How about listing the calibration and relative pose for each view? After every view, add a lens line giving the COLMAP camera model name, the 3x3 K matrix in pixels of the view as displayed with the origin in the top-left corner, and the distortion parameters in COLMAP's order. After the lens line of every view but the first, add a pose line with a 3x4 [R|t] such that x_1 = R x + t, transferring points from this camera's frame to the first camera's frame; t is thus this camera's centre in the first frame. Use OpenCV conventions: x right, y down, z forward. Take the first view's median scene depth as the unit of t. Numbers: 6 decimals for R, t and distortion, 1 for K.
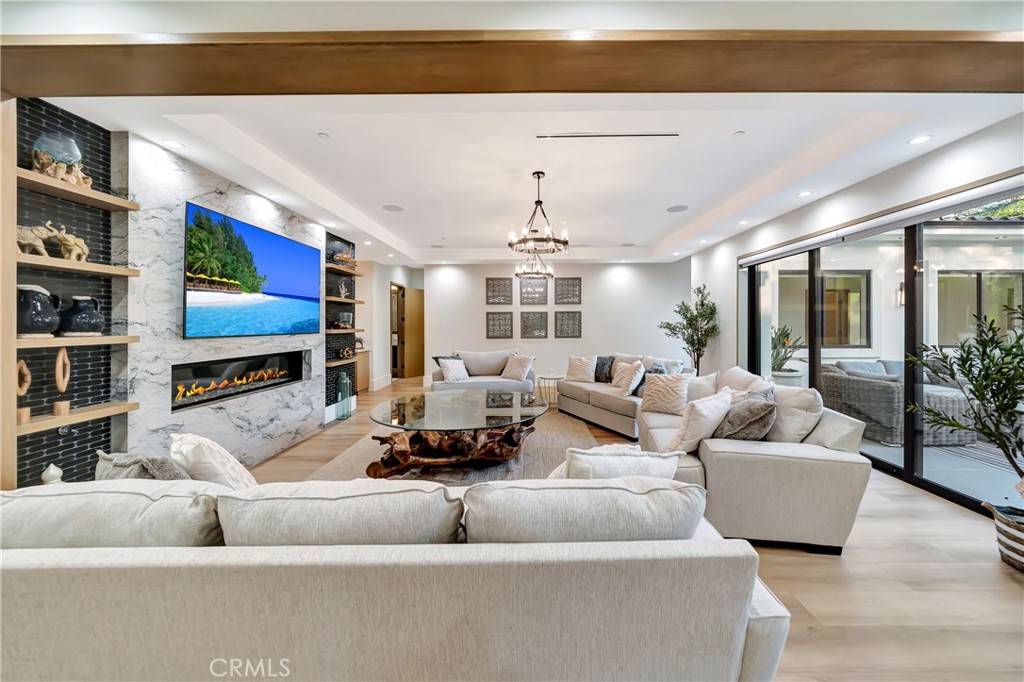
lens RADIAL K [[375.1, 0, 518.3], [0, 375.1, 324.5], [0, 0, 1]] dist [-0.000310, 0.000004]
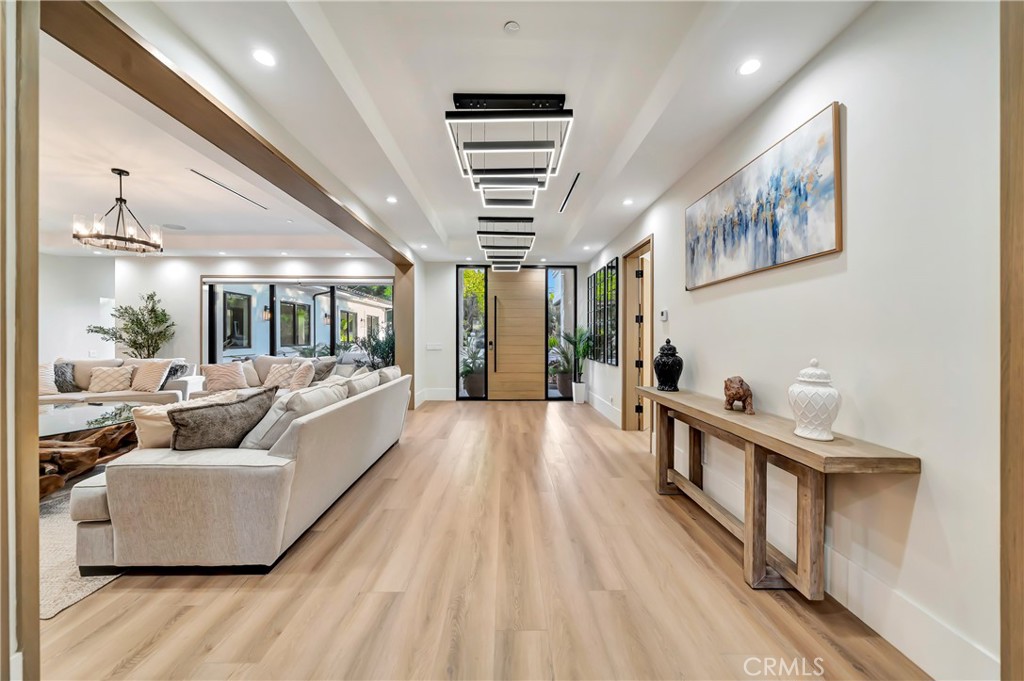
lens RADIAL K [[363.8, 0, 511.8], [0, 363.8, 338.3], [0, 0, 1]] dist [0.001025, 0.000104]
pose [[-0.019252, 0.002107, 0.999812, -0.893517], [-0.001567, 0.999996, -0.002137, 0.043212], [-0.999813, -0.001608, -0.019249, -0.022387]]
